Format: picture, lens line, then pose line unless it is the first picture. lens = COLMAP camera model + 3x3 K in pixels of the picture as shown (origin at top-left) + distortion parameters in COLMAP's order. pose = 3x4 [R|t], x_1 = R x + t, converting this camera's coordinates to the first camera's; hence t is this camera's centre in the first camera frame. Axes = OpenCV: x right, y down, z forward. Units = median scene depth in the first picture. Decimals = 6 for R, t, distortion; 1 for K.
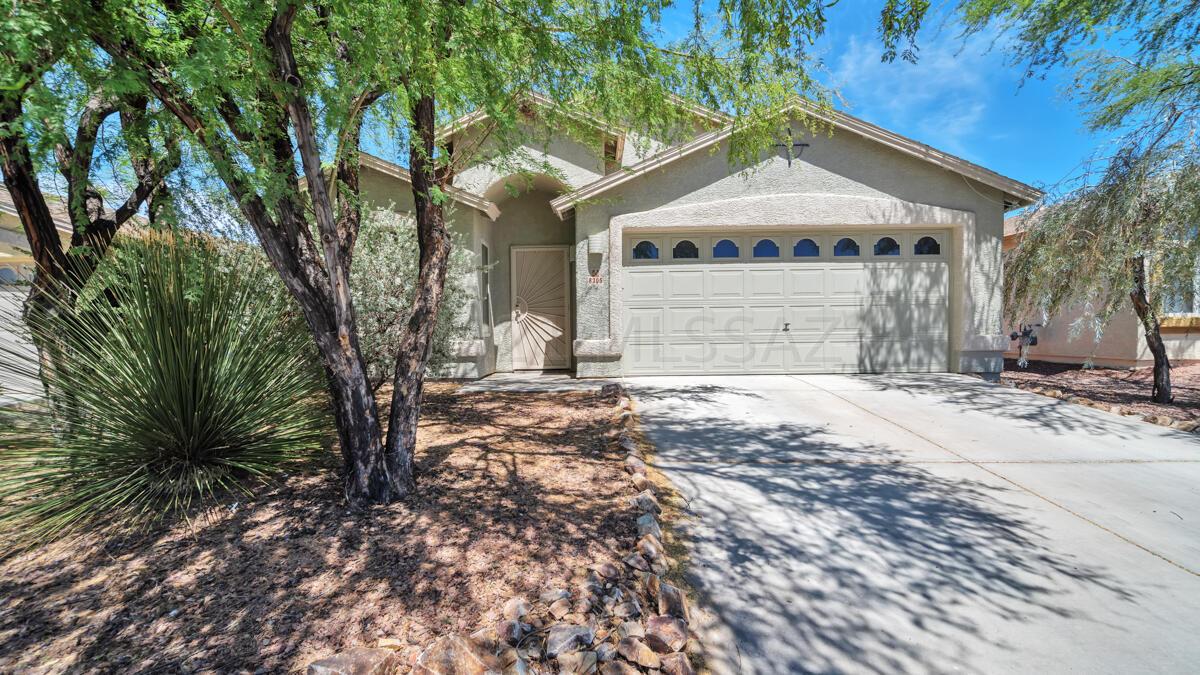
lens RADIAL K [[412.4, 0, 604.5], [0, 412.4, 333.6], [0, 0, 1]] dist [-0.001715, -0.000187]
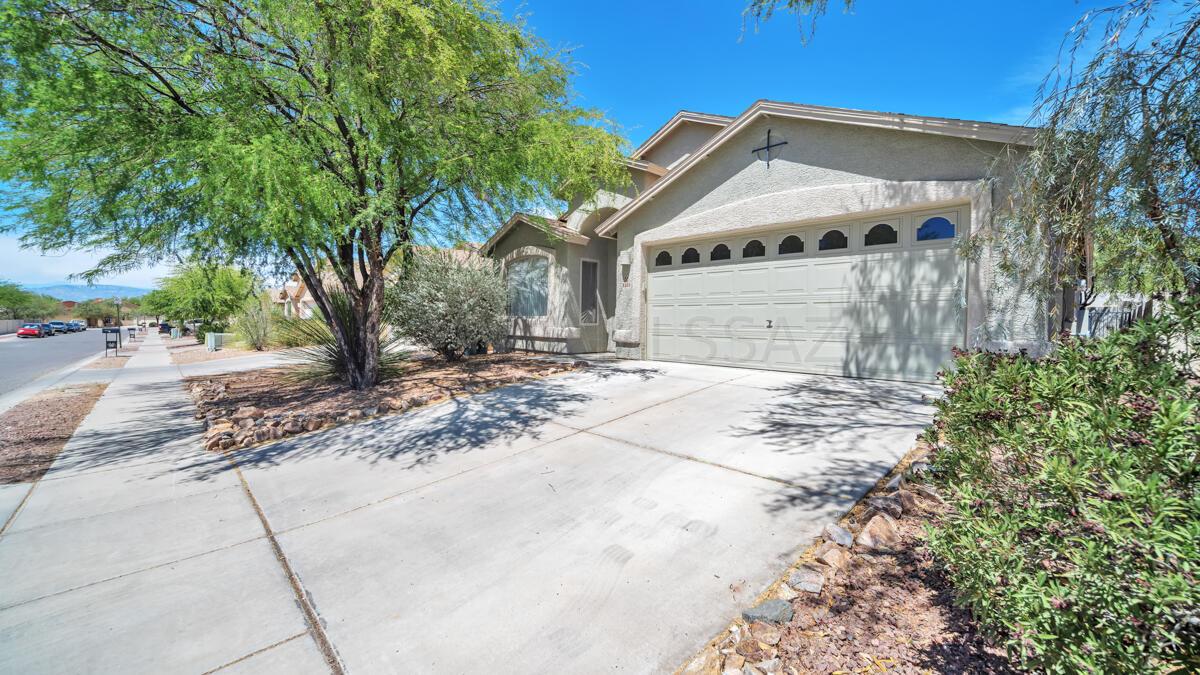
lens RADIAL K [[412.4, 0, 604.5], [0, 412.4, 333.6], [0, 0, 1]] dist [-0.001715, -0.000187]
pose [[0.747362, 0.043273, -0.663007, 0.831340], [-0.033914, 0.999061, 0.026978, -0.007161], [0.663551, 0.002323, 0.748127, -0.034661]]
